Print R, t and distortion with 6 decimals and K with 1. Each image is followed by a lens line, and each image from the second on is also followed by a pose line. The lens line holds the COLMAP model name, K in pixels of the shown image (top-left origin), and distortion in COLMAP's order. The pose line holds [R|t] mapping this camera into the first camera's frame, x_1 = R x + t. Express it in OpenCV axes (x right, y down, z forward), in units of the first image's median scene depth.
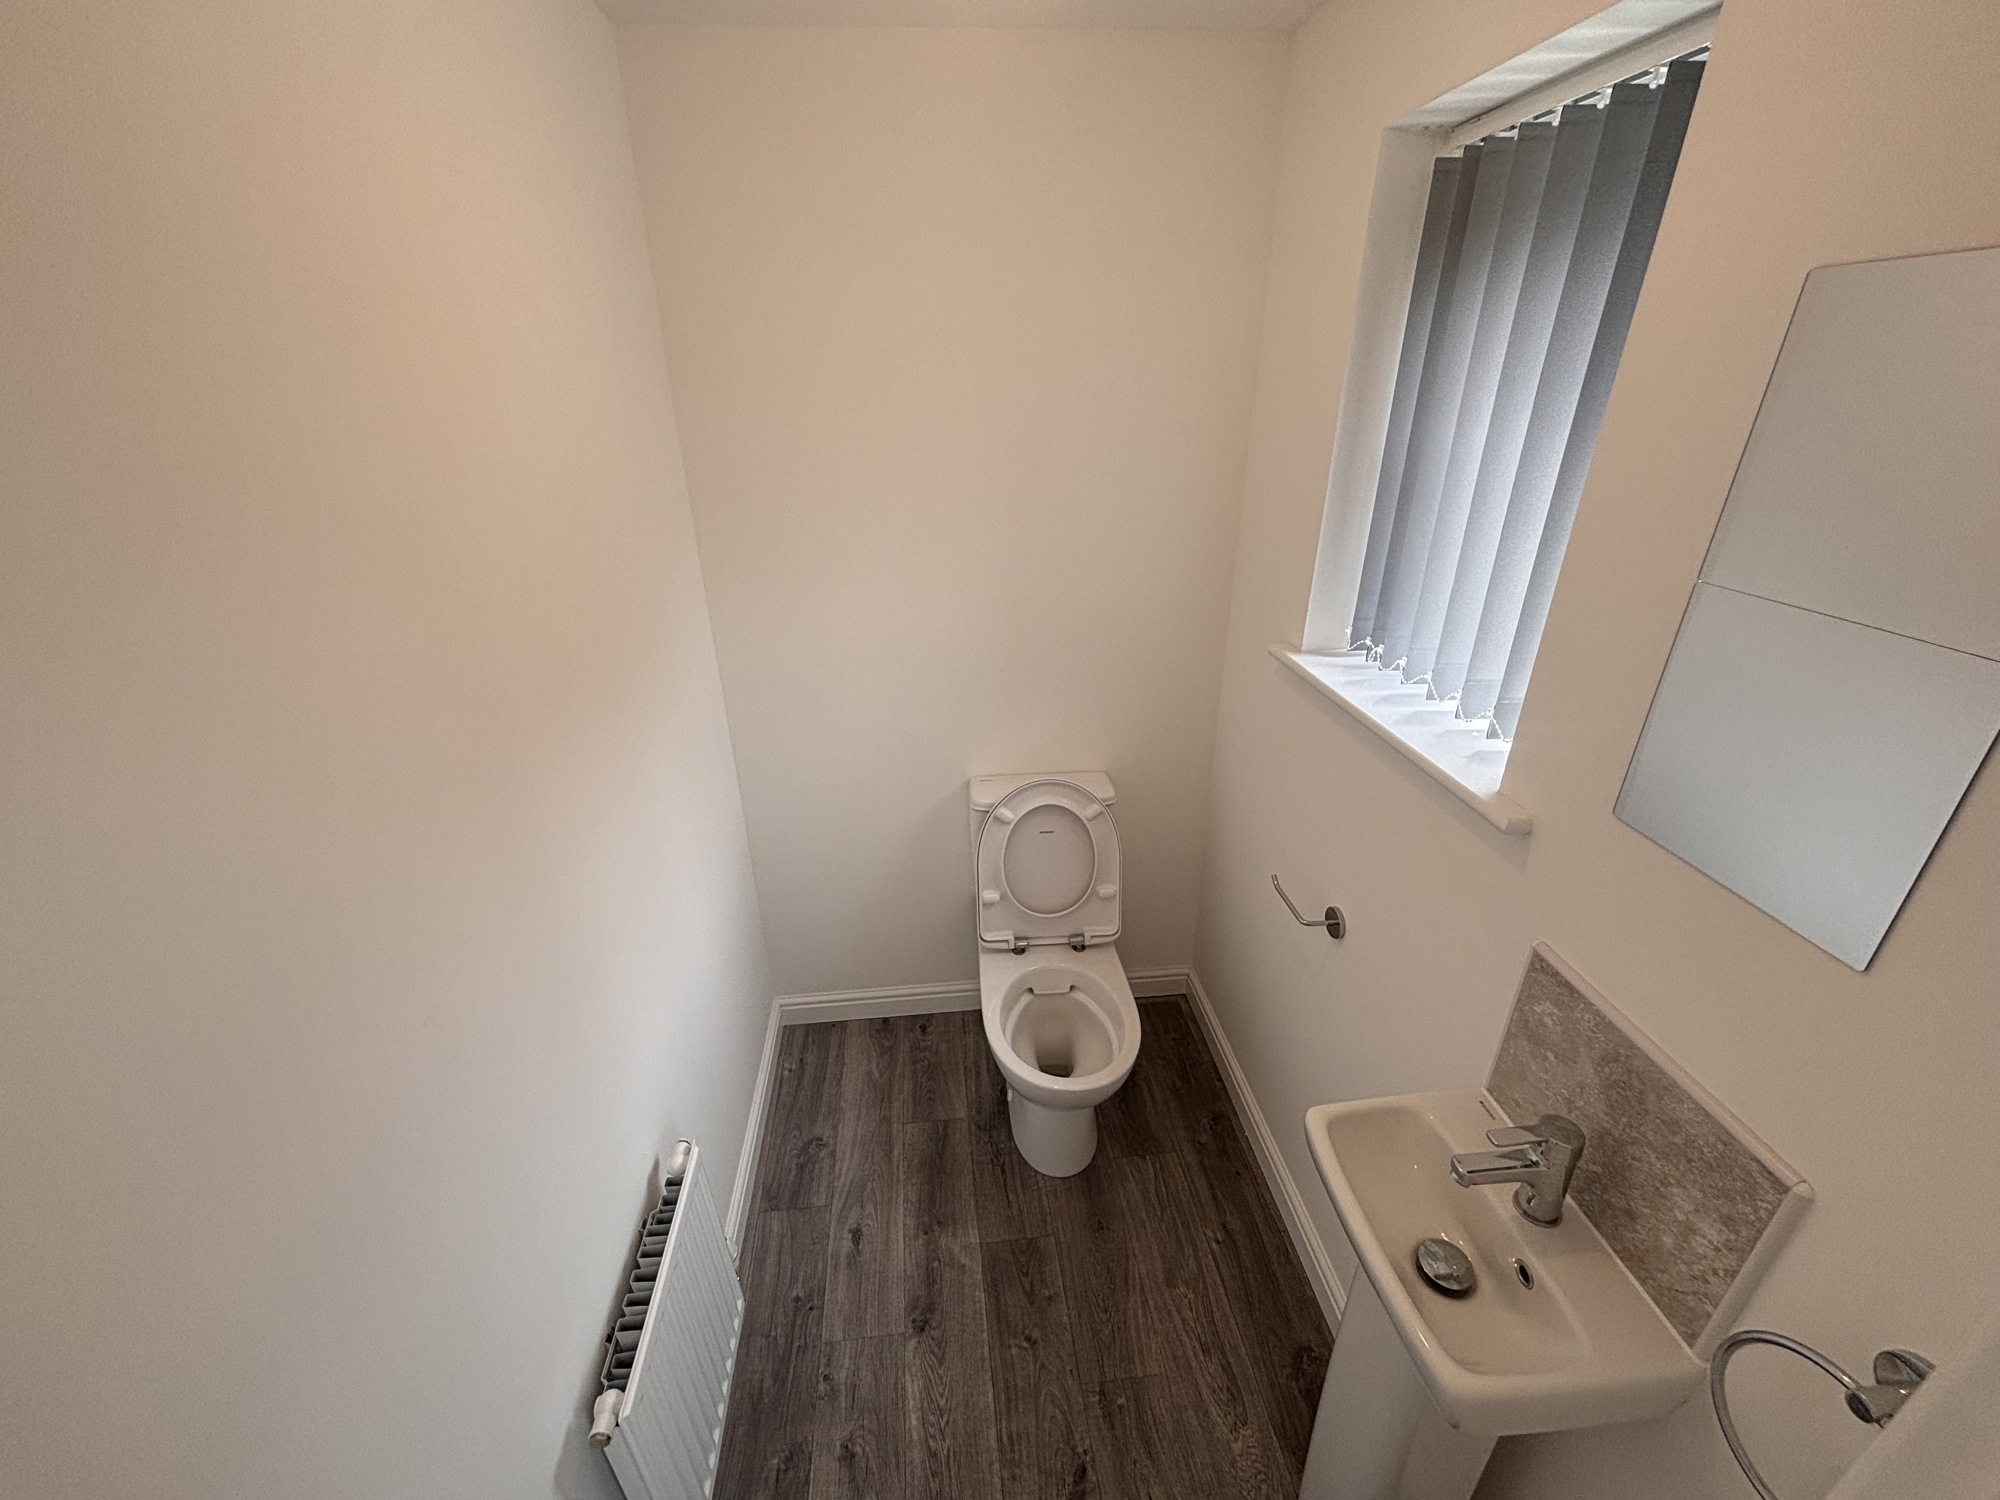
lens RADIAL K [[696.7, 0, 1000.0], [0, 696.7, 750.0], [0, 0, 1]] dist [0.000732, 0.000157]
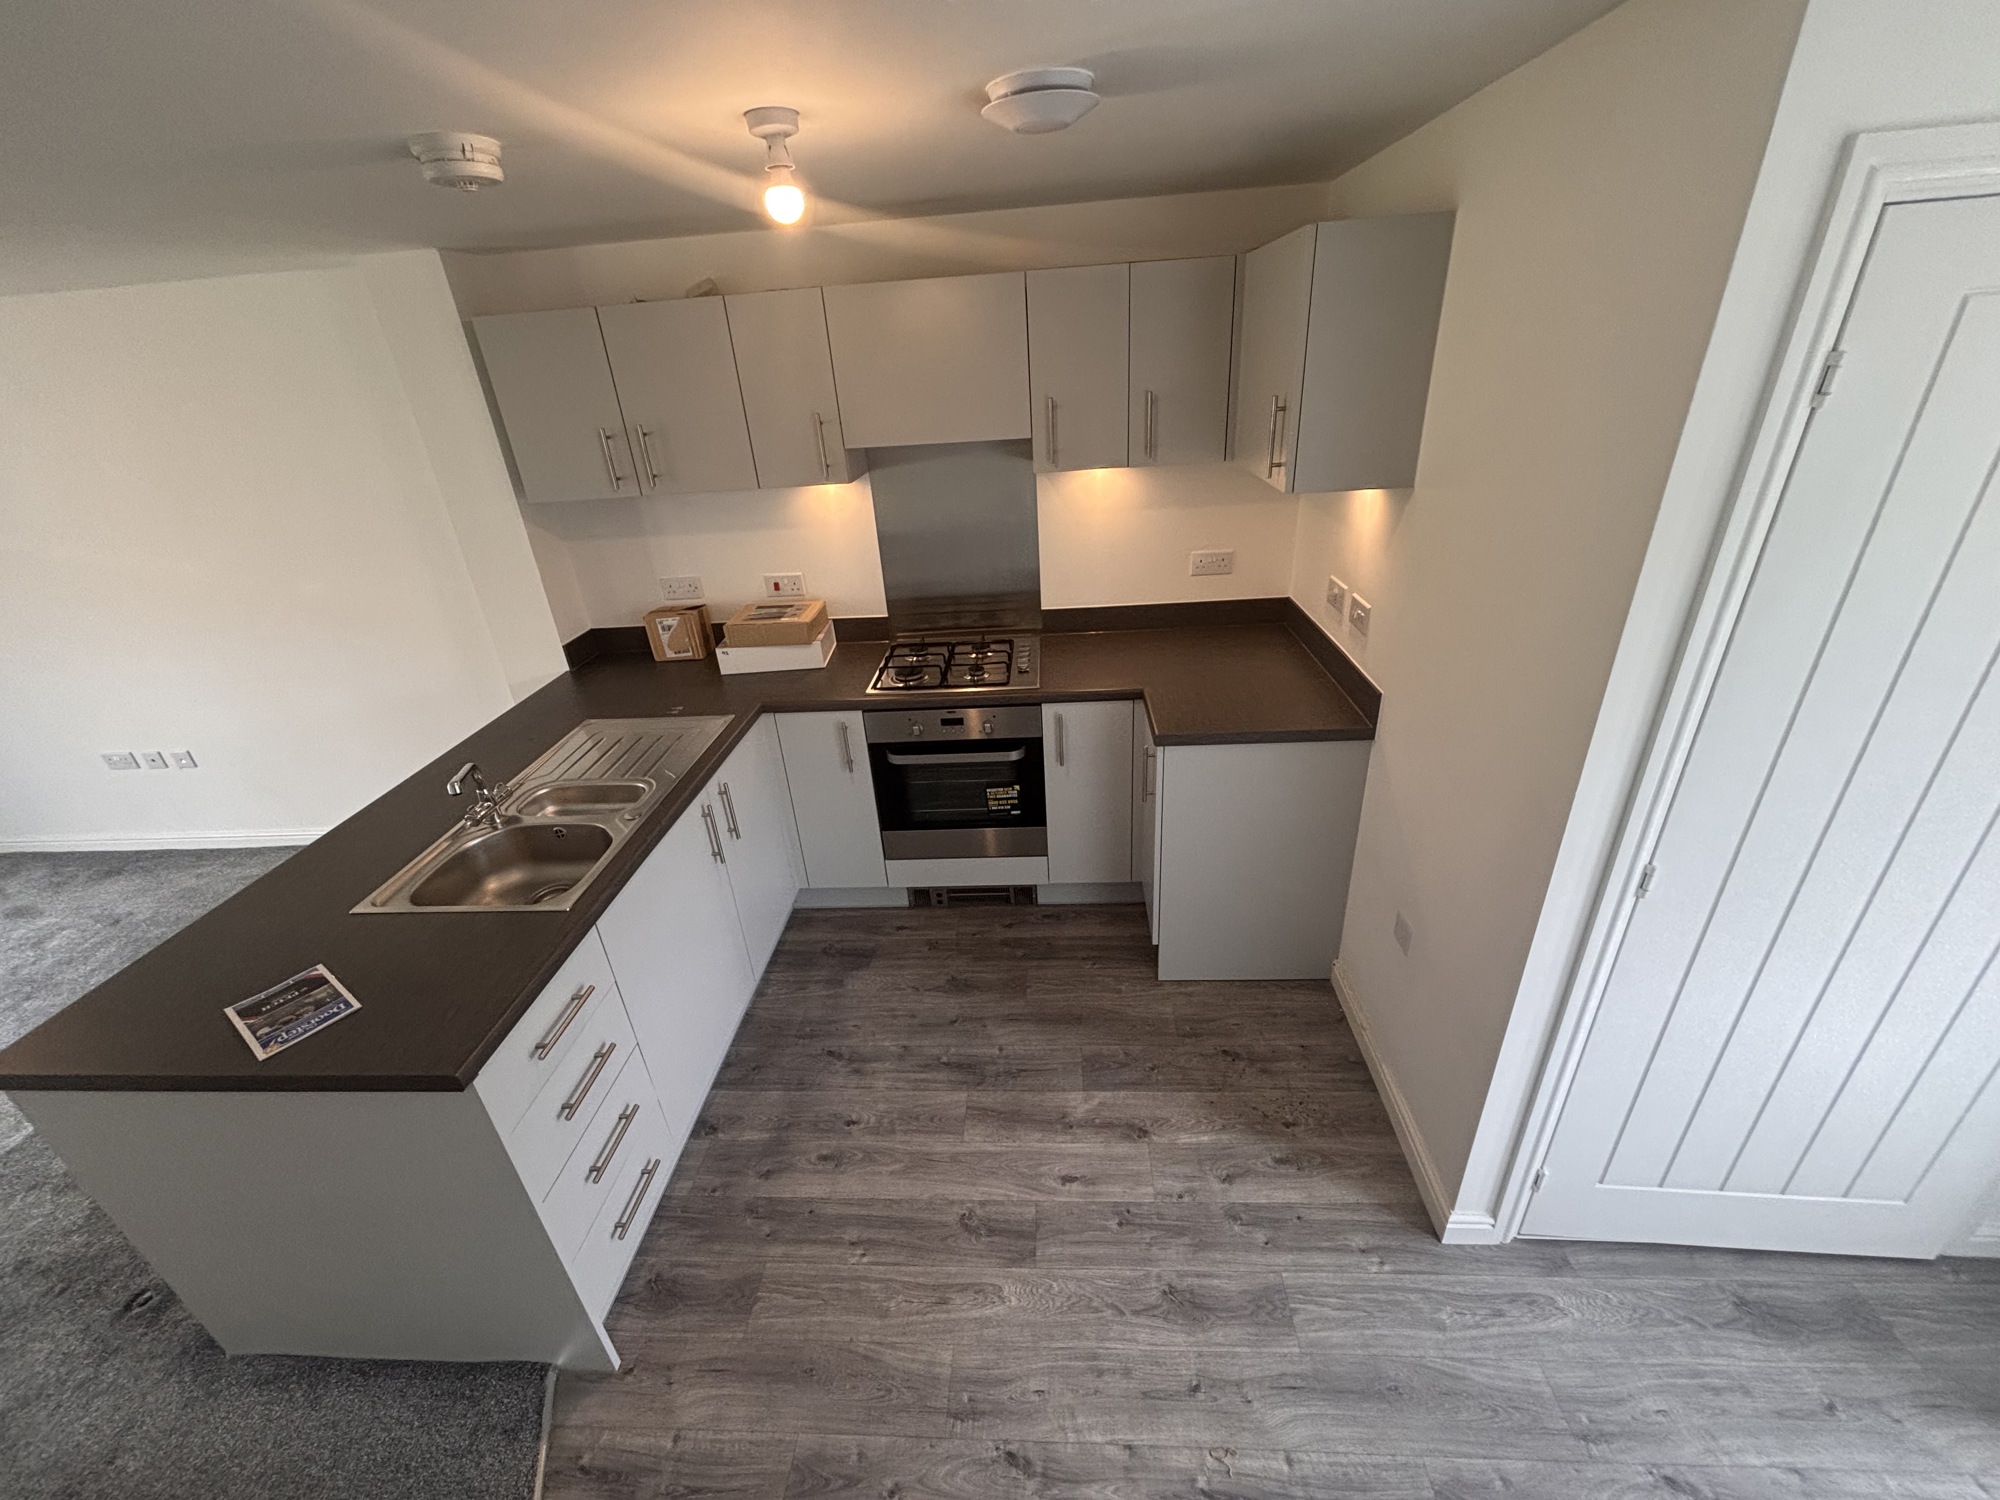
lens RADIAL K [[806.9, 0, 1000.0], [0, 806.9, 750.0], [0, 0, 1]] dist [-0.025609, 0.000021]
pose [[0.200950, -0.436449, 0.877001, -0.900338], [0.535185, 0.798760, 0.274883, -0.172817], [-0.820486, 0.414120, 0.394092, 0.321932]]
